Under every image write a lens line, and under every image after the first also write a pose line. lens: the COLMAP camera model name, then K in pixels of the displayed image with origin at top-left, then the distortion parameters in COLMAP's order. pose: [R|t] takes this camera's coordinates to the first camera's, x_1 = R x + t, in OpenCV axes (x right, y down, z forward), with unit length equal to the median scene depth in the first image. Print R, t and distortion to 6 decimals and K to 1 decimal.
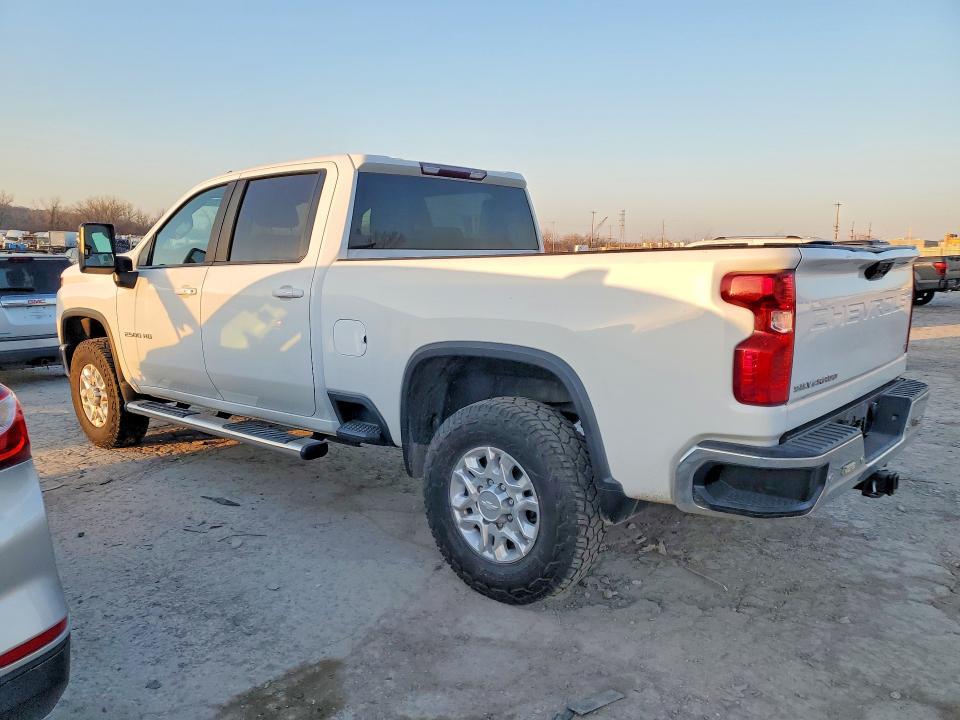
lens RADIAL K [[753.1, 0, 484.1], [0, 753.1, 361.3], [0, 0, 1]] dist [0.024857, 0.005970]
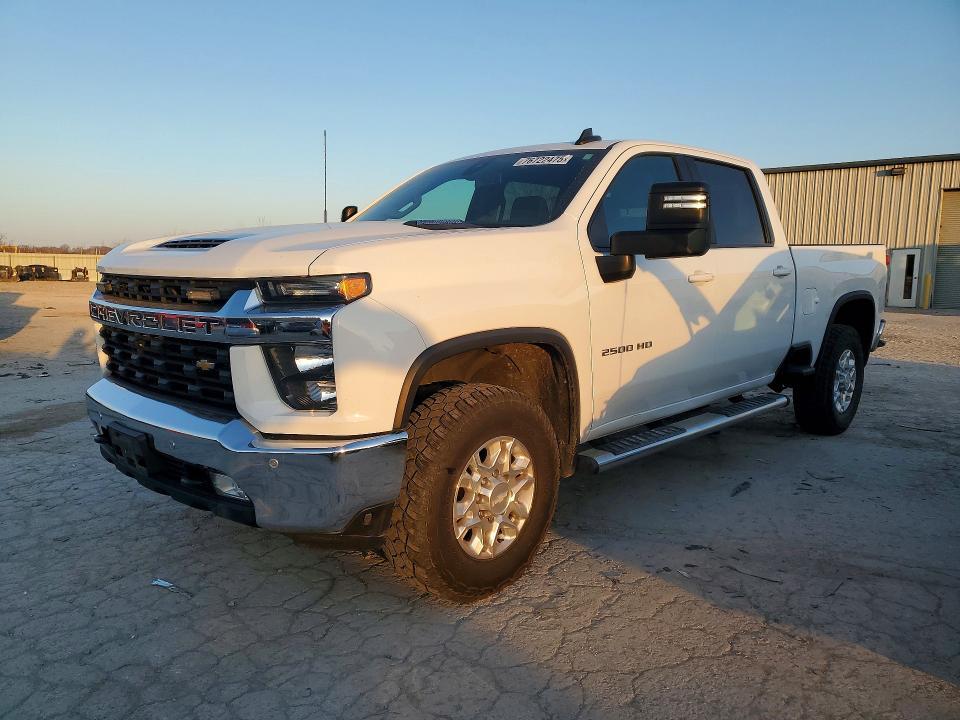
lens RADIAL K [[753.1, 0, 478.5], [0, 753.1, 360.6], [0, 0, 1]] dist [0.024857, 0.005970]
pose [[0.035933, -0.128816, 0.991017, -1.289519], [0.129782, 0.983861, 0.123180, -0.141110], [-0.990891, 0.124190, 0.052071, 1.245714]]
